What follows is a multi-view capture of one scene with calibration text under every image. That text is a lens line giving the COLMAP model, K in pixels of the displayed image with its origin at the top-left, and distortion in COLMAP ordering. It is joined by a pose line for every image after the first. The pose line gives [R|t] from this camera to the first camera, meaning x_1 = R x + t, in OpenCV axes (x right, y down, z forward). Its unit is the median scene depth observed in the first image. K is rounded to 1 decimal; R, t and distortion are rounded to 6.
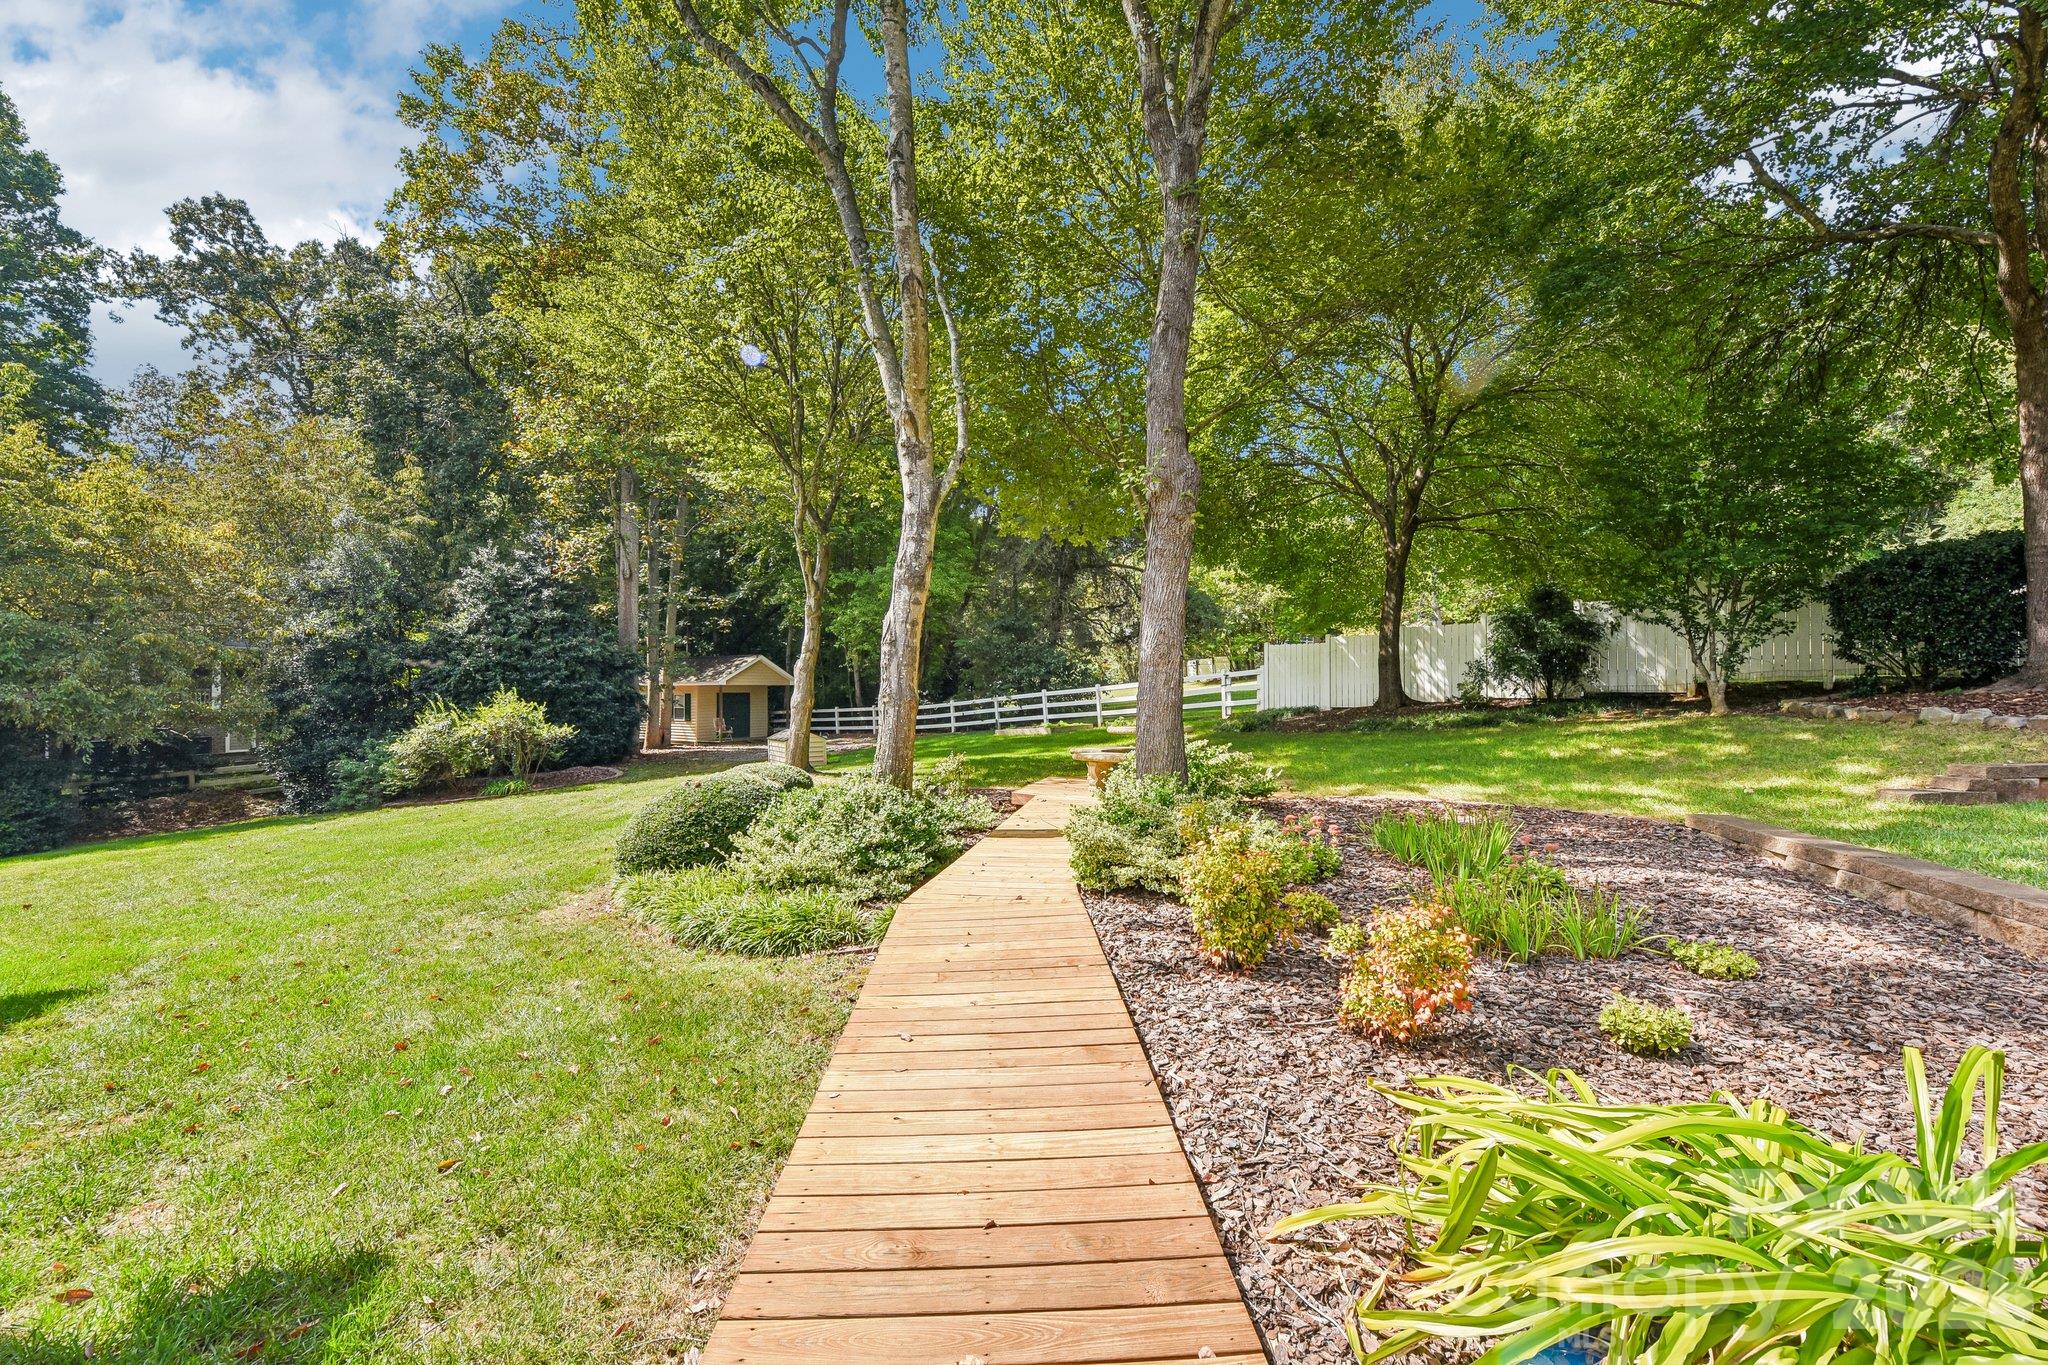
lens RADIAL K [[813.8, 0, 1028.5], [0, 813.8, 687.2], [0, 0, 1]] dist [-0.017635, -0.000751]
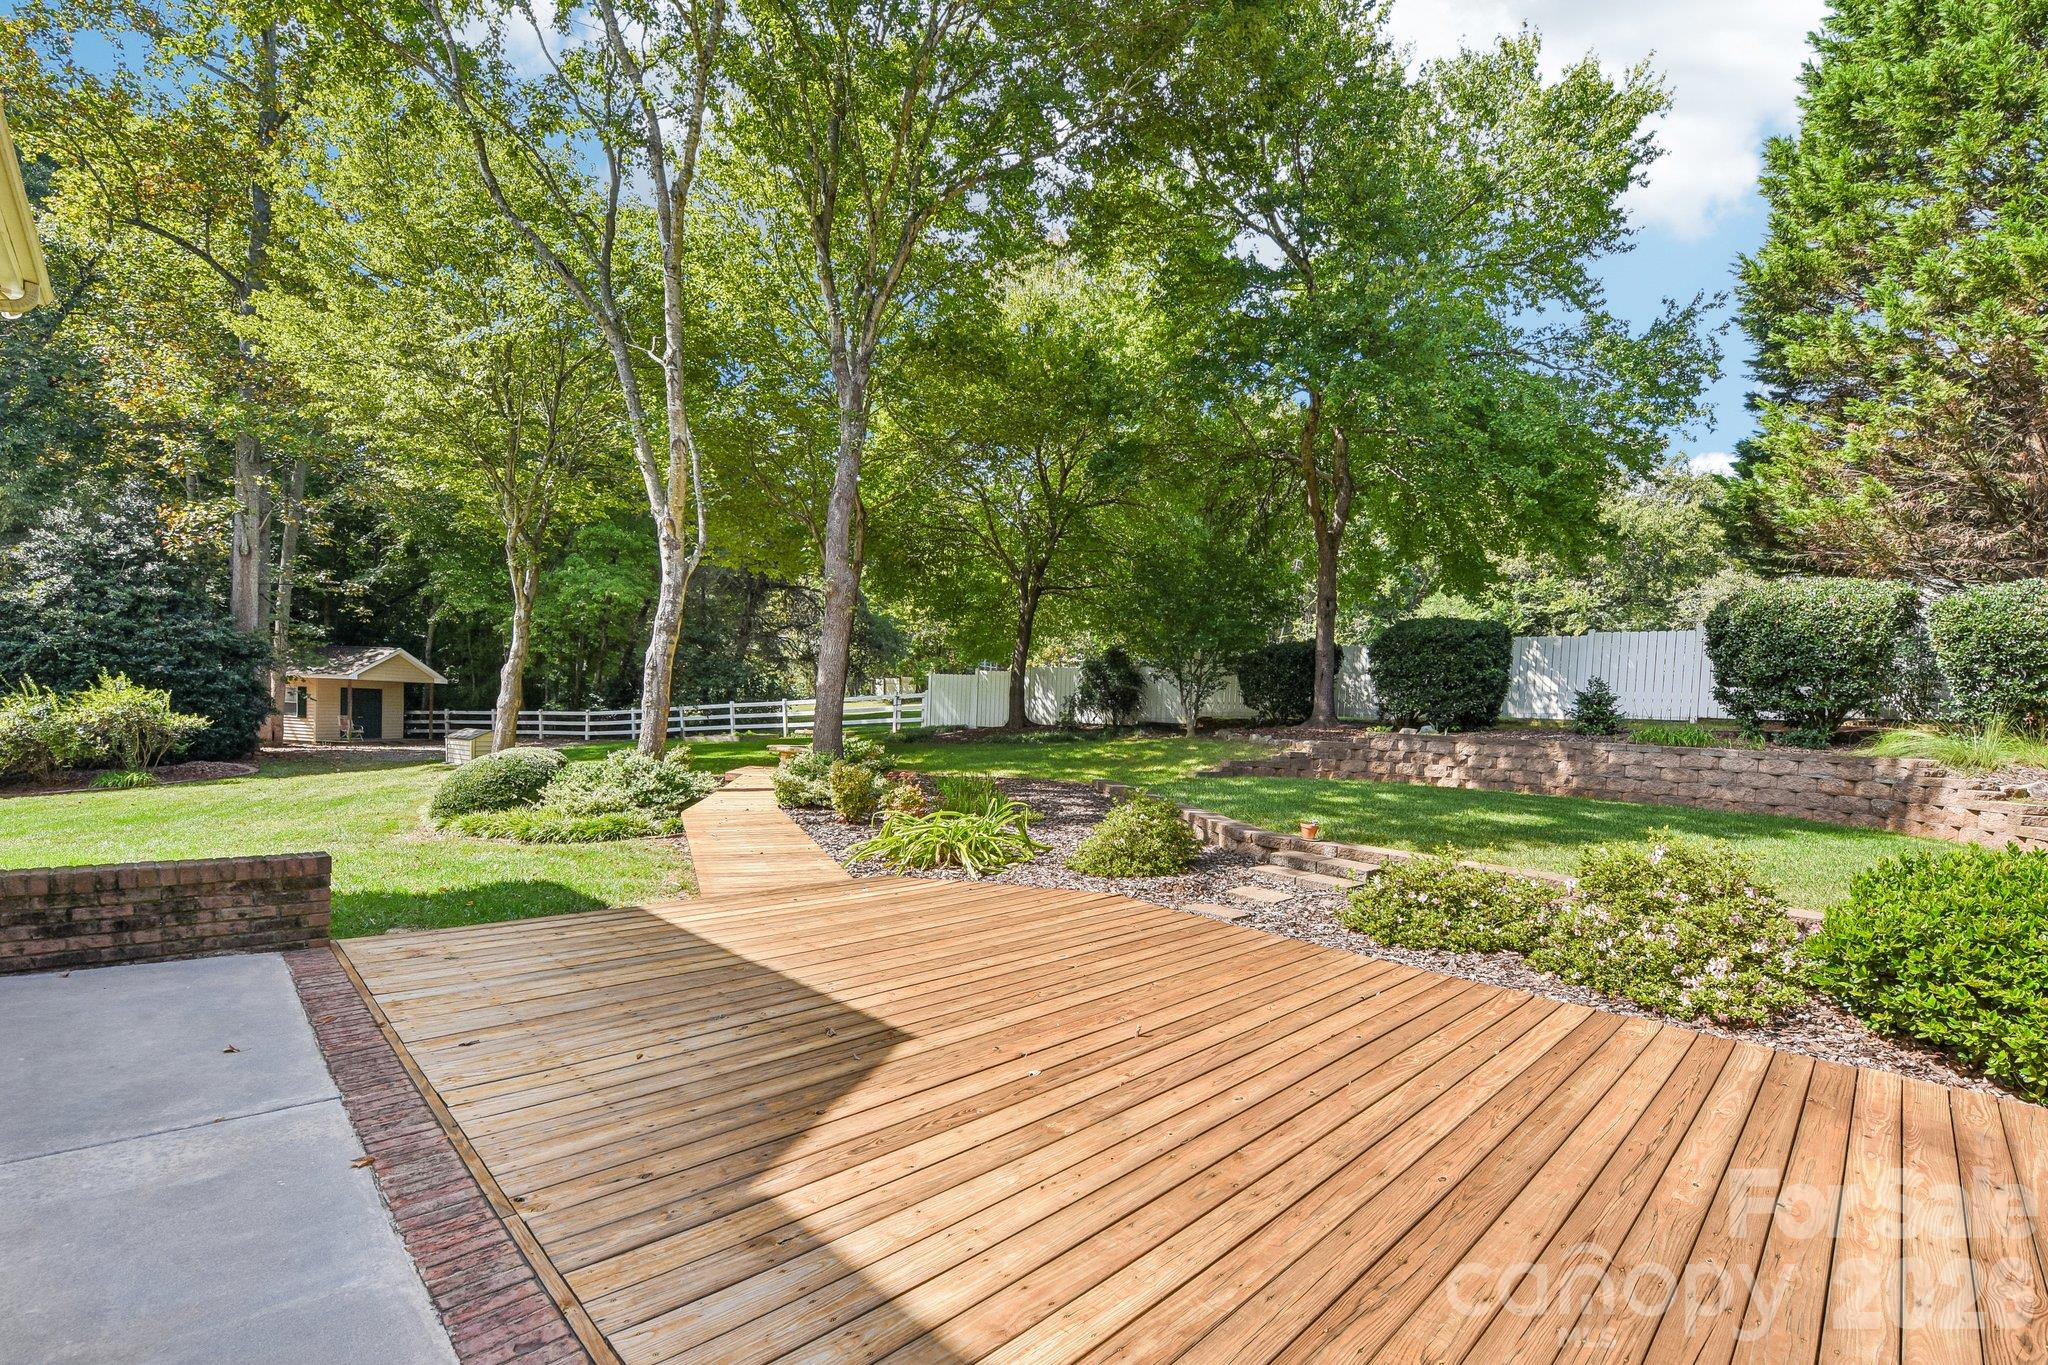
lens RADIAL K [[874.1, 0, 1056.8], [0, 874.1, 752.8], [0, 0, 1]] dist [-0.016259, -0.000840]
pose [[0.923337, 0.025481, 0.383143, -0.032775], [-0.046378, 0.997892, 0.045402, -0.001454], [-0.381178, -0.059691, 0.922572, -0.303610]]
